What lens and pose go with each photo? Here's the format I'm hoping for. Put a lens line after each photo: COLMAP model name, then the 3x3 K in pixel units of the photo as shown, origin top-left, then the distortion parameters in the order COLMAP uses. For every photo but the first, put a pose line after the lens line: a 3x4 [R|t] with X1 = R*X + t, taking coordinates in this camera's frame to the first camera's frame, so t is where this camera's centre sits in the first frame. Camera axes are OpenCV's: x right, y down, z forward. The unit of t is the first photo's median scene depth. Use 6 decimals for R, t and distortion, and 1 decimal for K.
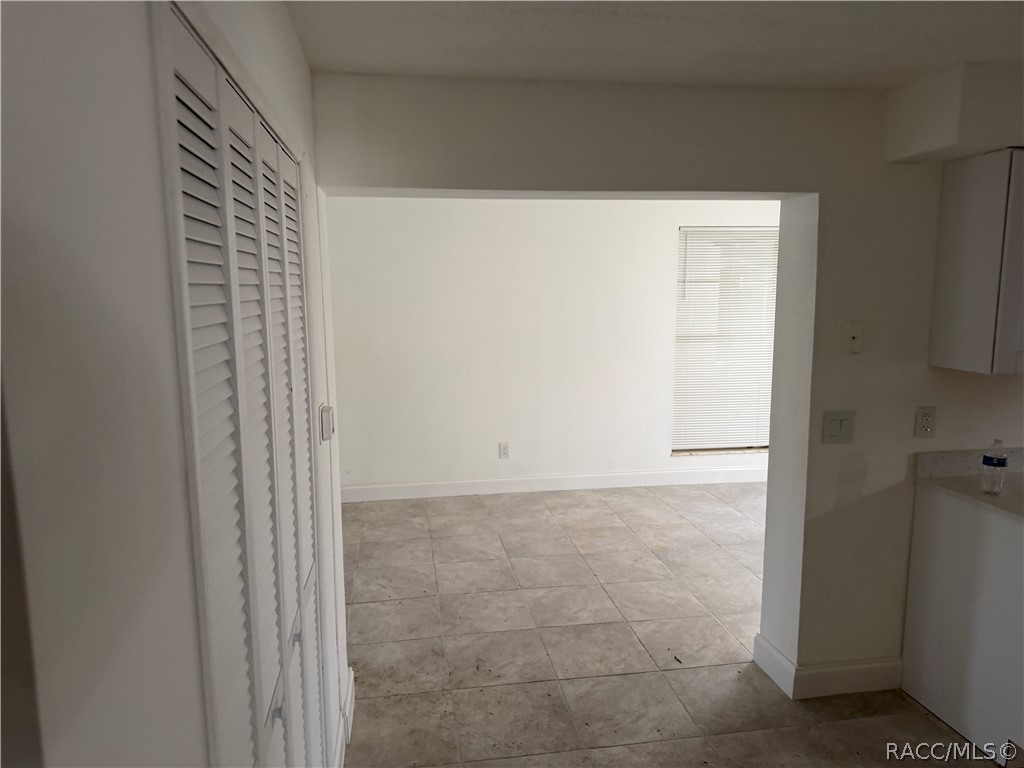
lens RADIAL K [[740.3, 0, 512.0], [0, 740.3, 384.0], [0, 0, 1]] dist [0.047104, -0.158554]
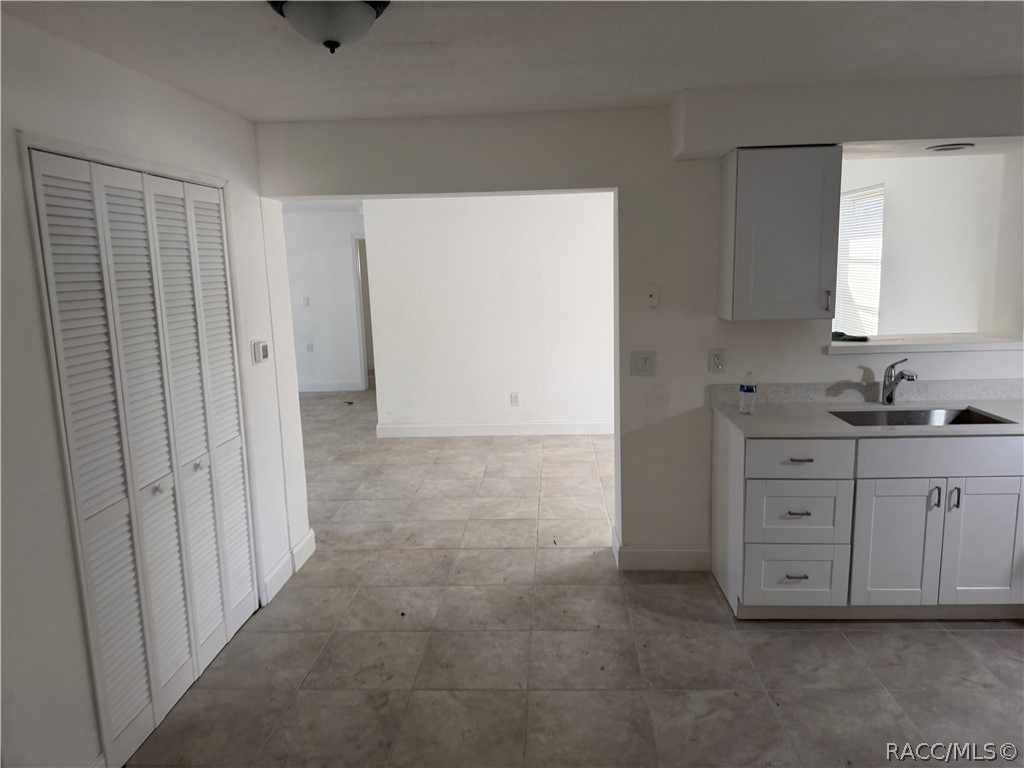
lens RADIAL K [[715.5, 0, 514.8], [0, 715.5, 368.7], [0, 0, 1]] dist [0.006832, 0.001487]
pose [[0.982753, 0.013238, -0.184448, 0.387540], [-0.010769, 0.999839, 0.014382, 0.044356], [0.184609, -0.012147, 0.982737, -0.264241]]
